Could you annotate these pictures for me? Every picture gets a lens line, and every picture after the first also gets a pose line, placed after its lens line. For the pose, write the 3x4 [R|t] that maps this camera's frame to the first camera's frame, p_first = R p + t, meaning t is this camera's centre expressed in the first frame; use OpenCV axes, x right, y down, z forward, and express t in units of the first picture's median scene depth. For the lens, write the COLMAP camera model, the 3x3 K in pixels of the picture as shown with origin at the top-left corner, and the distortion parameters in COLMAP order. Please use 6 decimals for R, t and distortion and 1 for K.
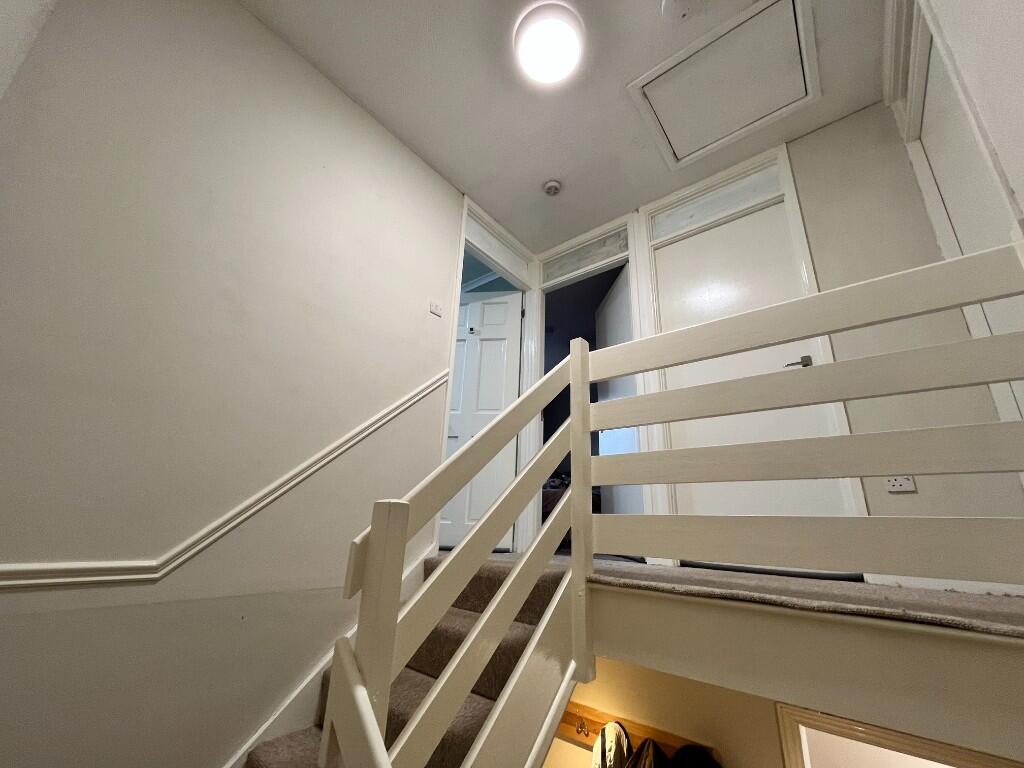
lens RADIAL K [[418.2, 0, 512.0], [0, 418.2, 384.0], [0, 0, 1]] dist [-0.000493, 0.000103]
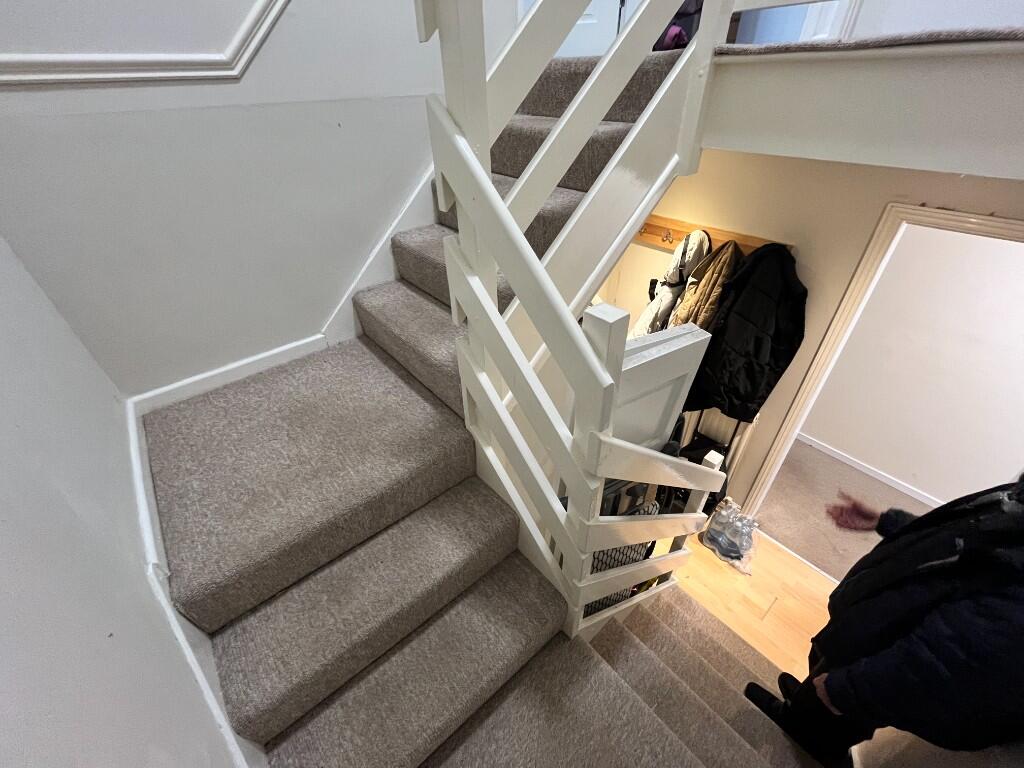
lens RADIAL K [[418.2, 0, 512.0], [0, 418.2, 384.0], [0, 0, 1]] dist [-0.000493, 0.000103]
pose [[0.981072, 0.058619, -0.184558, -0.011709], [0.116057, 0.584947, 0.802725, 0.141659], [0.155011, -0.808951, 0.567072, -0.009878]]
